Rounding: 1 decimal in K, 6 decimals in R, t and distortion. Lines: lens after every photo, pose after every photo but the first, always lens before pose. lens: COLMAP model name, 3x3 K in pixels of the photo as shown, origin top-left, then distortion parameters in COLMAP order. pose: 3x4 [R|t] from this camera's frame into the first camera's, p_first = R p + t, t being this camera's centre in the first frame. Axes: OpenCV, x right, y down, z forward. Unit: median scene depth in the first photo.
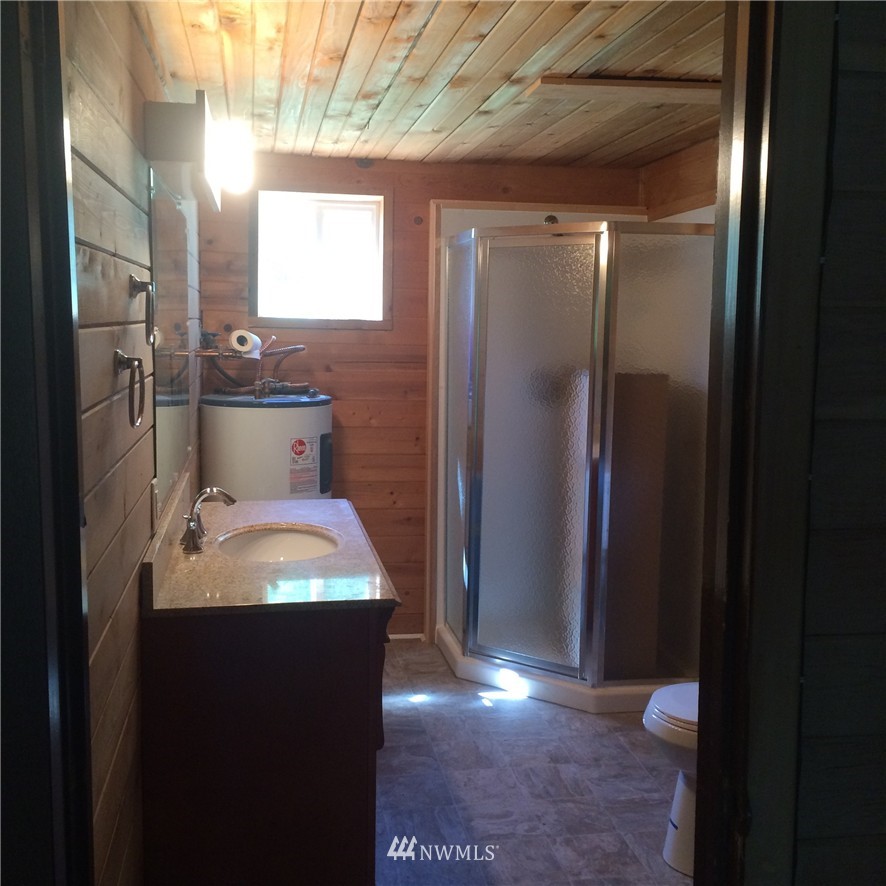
lens RADIAL K [[1019.6, 0, 445.6], [0, 1019.6, 440.7], [0, 0, 1]] dist [0.036344, 0.000000]
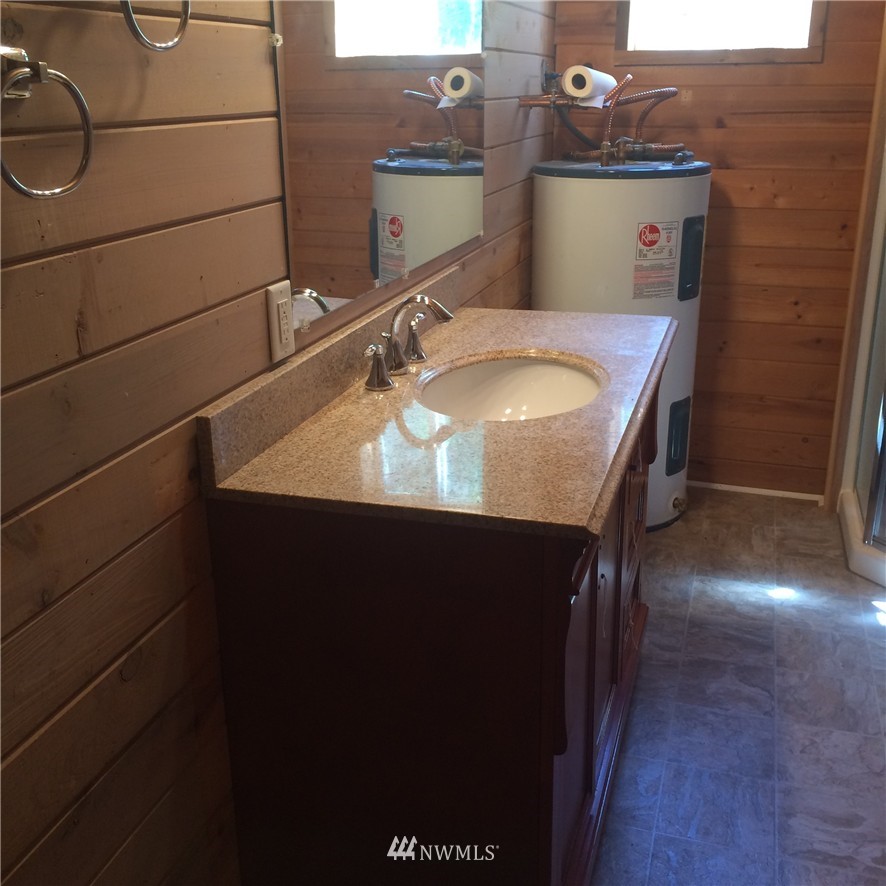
lens RADIAL K [[1019.6, 0, 437.2], [0, 1019.6, 445.4], [0, 0, 1]] dist [0.036344, 0.000000]
pose [[0.885500, 0.128919, -0.446397, 0.067123], [-0.028788, 0.974114, 0.224218, -0.006733], [0.463747, -0.185694, 0.866289, 0.268334]]
